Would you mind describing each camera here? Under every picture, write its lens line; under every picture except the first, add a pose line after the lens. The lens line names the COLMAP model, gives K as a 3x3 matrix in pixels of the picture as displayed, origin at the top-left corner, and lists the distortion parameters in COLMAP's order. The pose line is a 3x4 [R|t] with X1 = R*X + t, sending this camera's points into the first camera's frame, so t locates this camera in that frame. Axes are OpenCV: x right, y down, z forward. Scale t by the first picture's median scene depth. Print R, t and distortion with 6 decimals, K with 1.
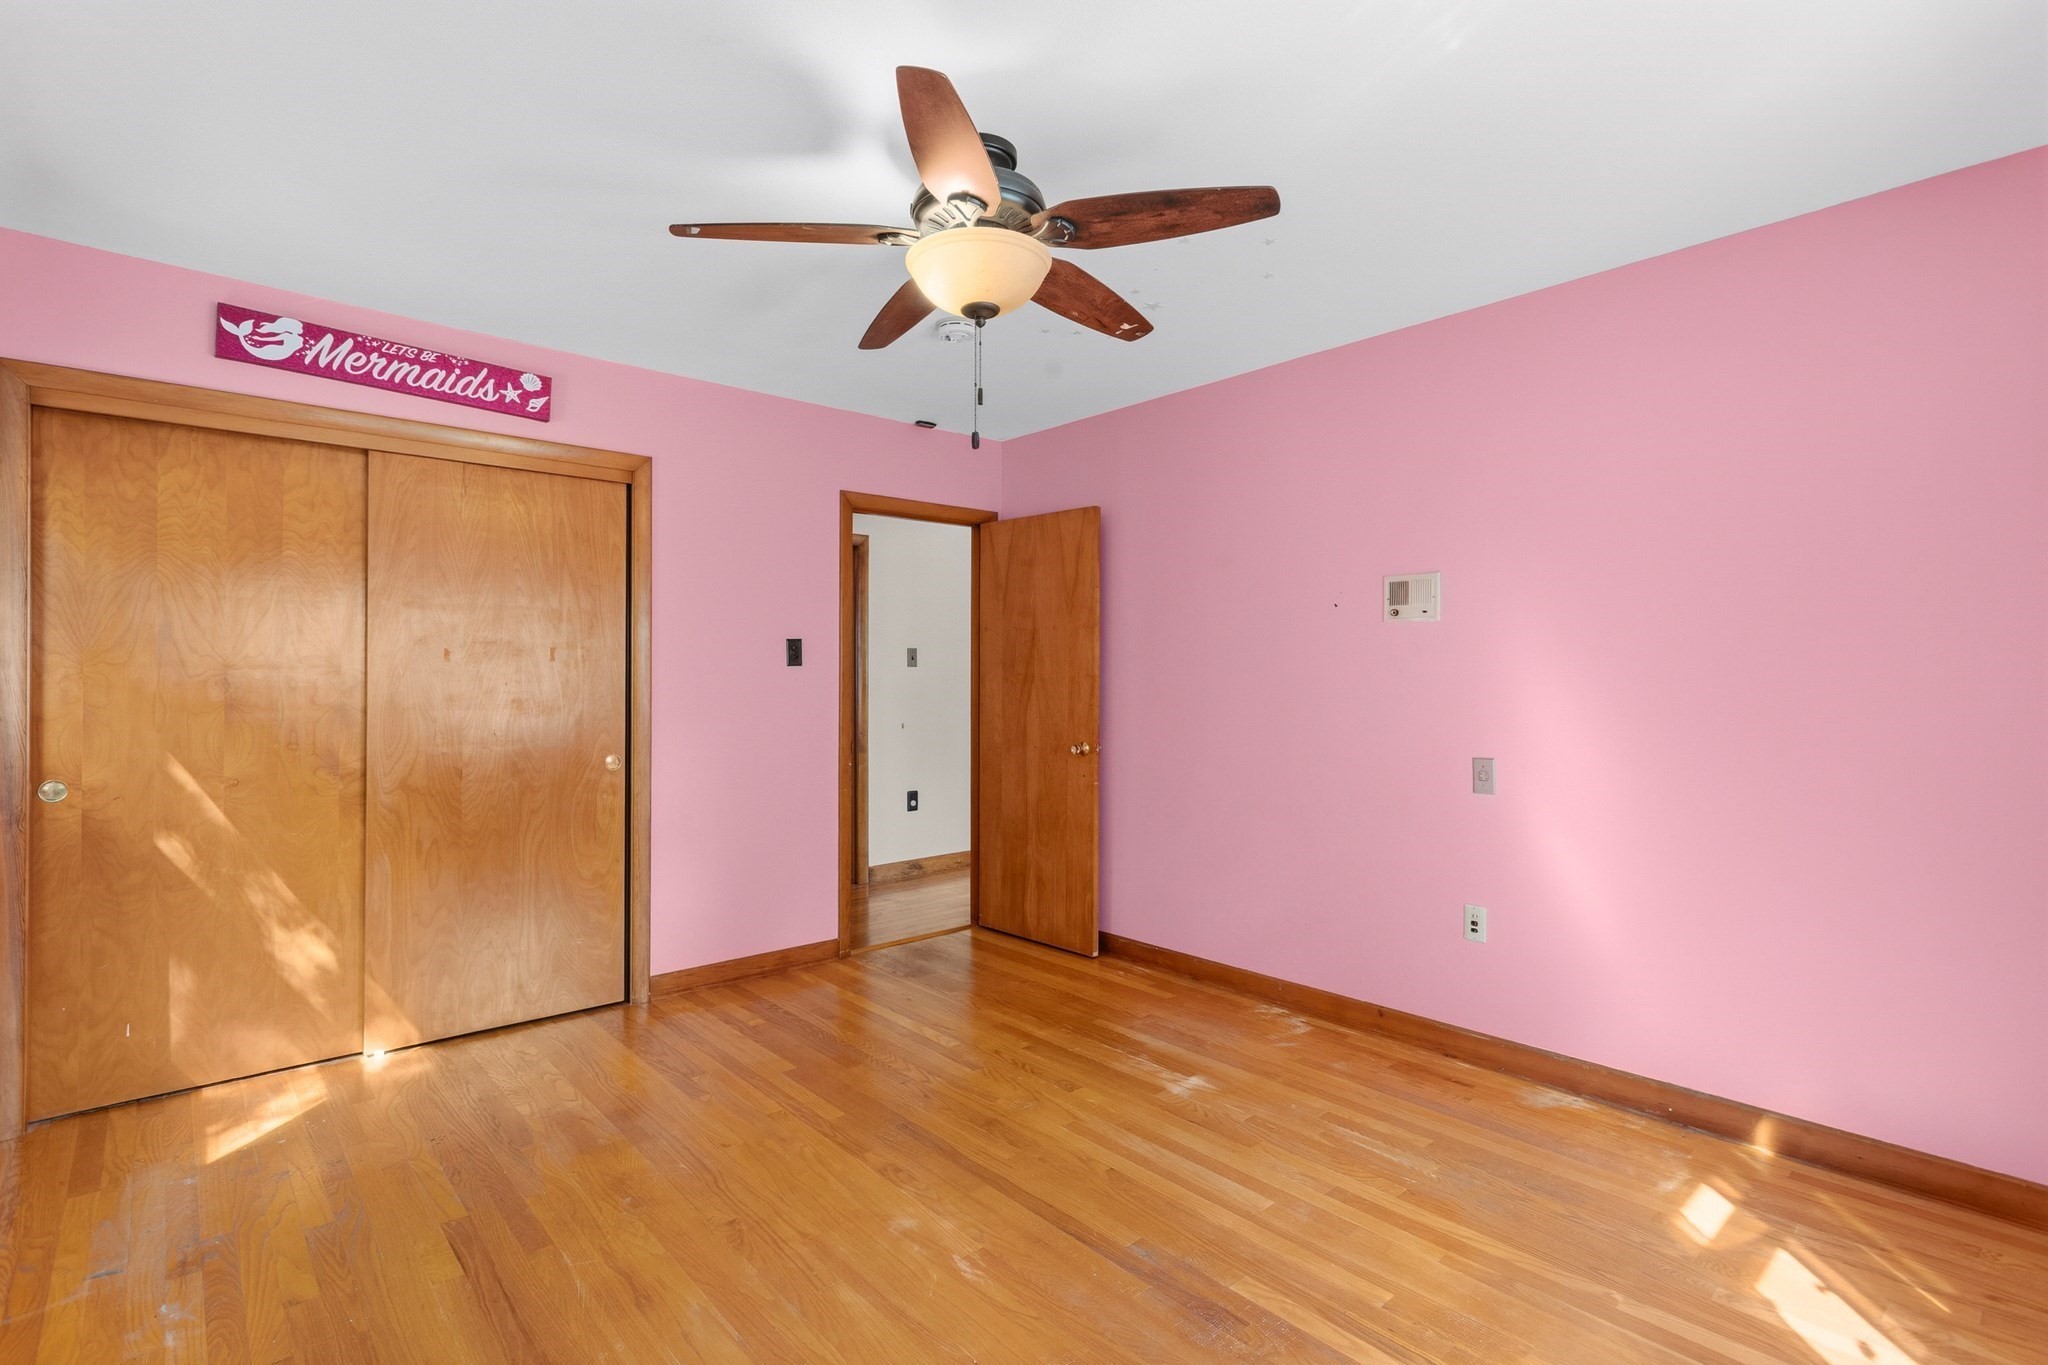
lens RADIAL K [[966.4, 0, 1052.5], [0, 966.4, 666.0], [0, 0, 1]] dist [0.000327, 0.001438]
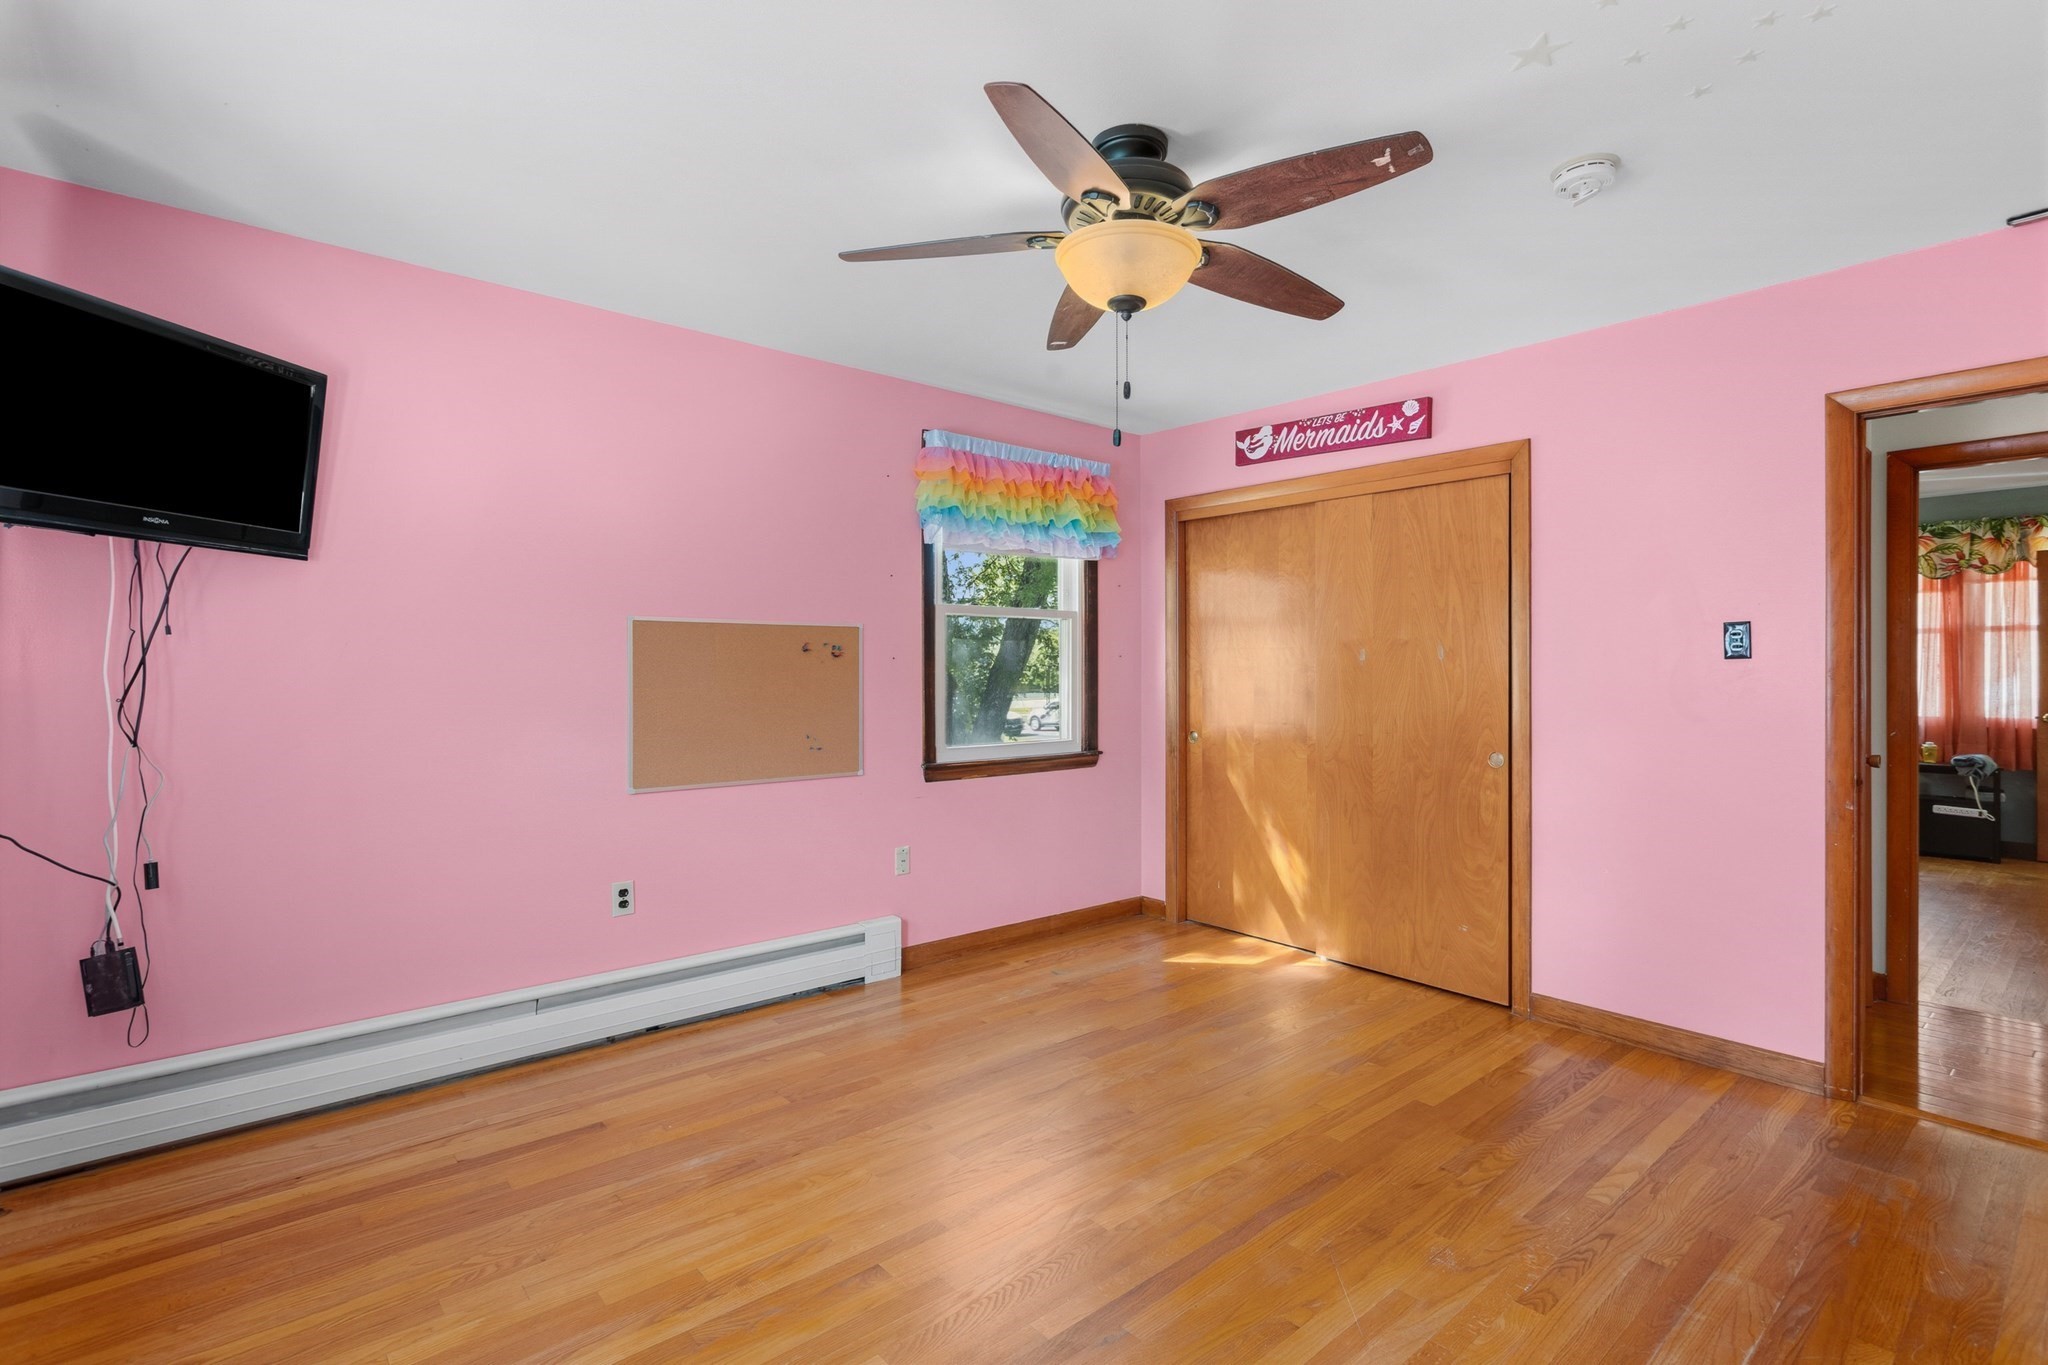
lens RADIAL K [[966.4, 0, 1014.4], [0, 966.4, 672.3], [0, 0, 1]] dist [0.000327, 0.001438]
pose [[-0.035018, 0.000426, -0.999387, 0.618569], [0.006878, 0.999976, 0.000185, 0.007677], [0.999363, -0.006867, -0.035020, 0.611399]]
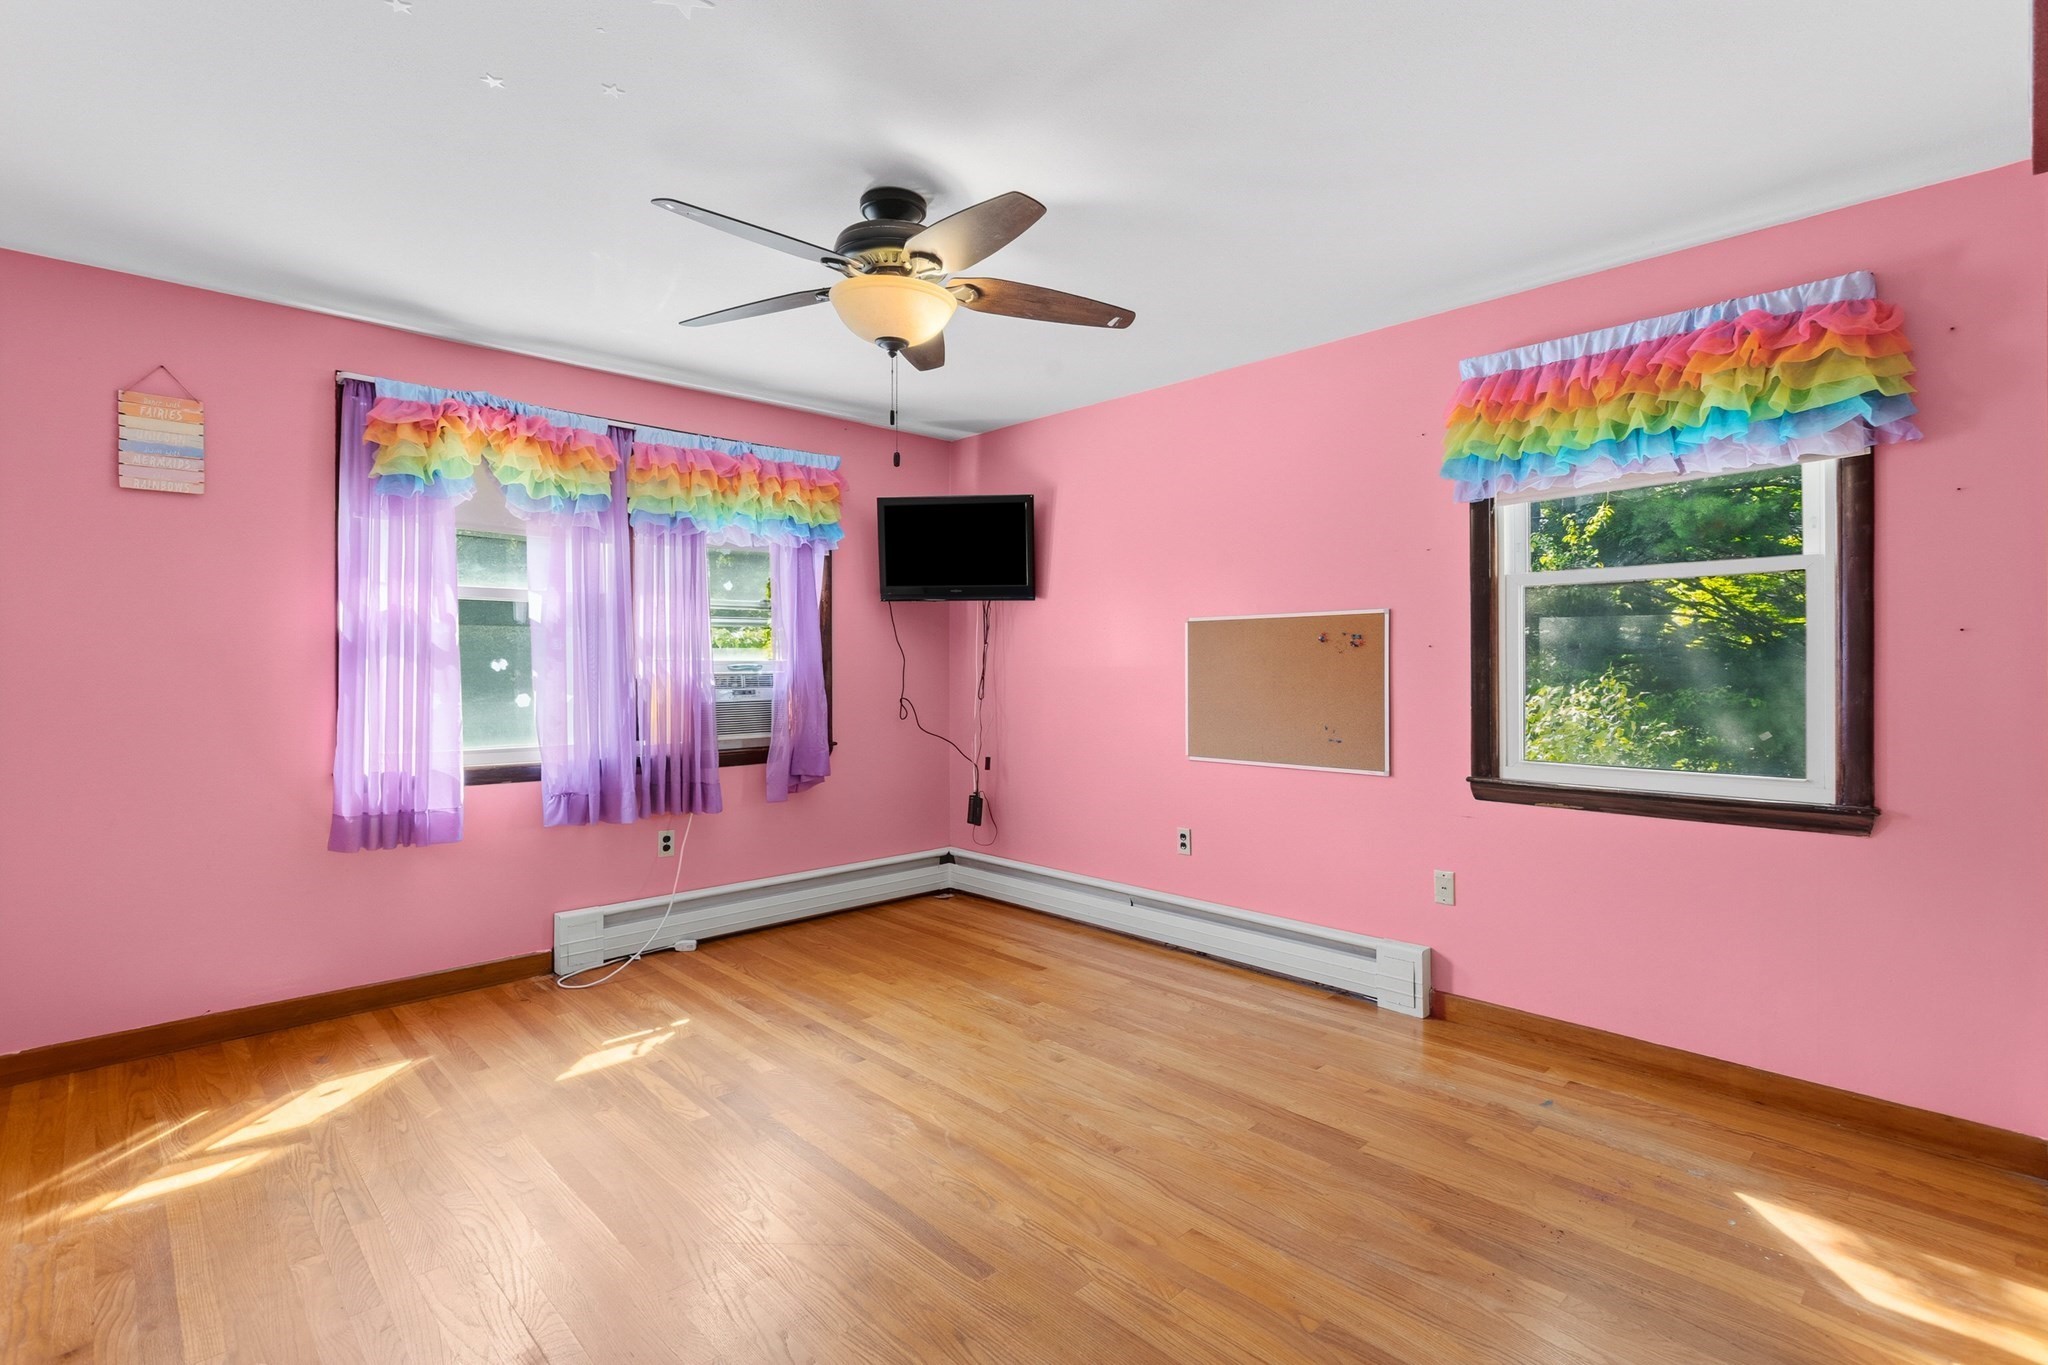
lens RADIAL K [[966.4, 0, 1040.8], [0, 966.4, 664.1], [0, 0, 1]] dist [0.000327, 0.001438]
pose [[-0.999502, 0.002501, -0.031465, -0.146357], [0.002694, 0.999978, -0.006071, 0.013855], [0.031450, -0.006152, -0.999486, 1.444215]]
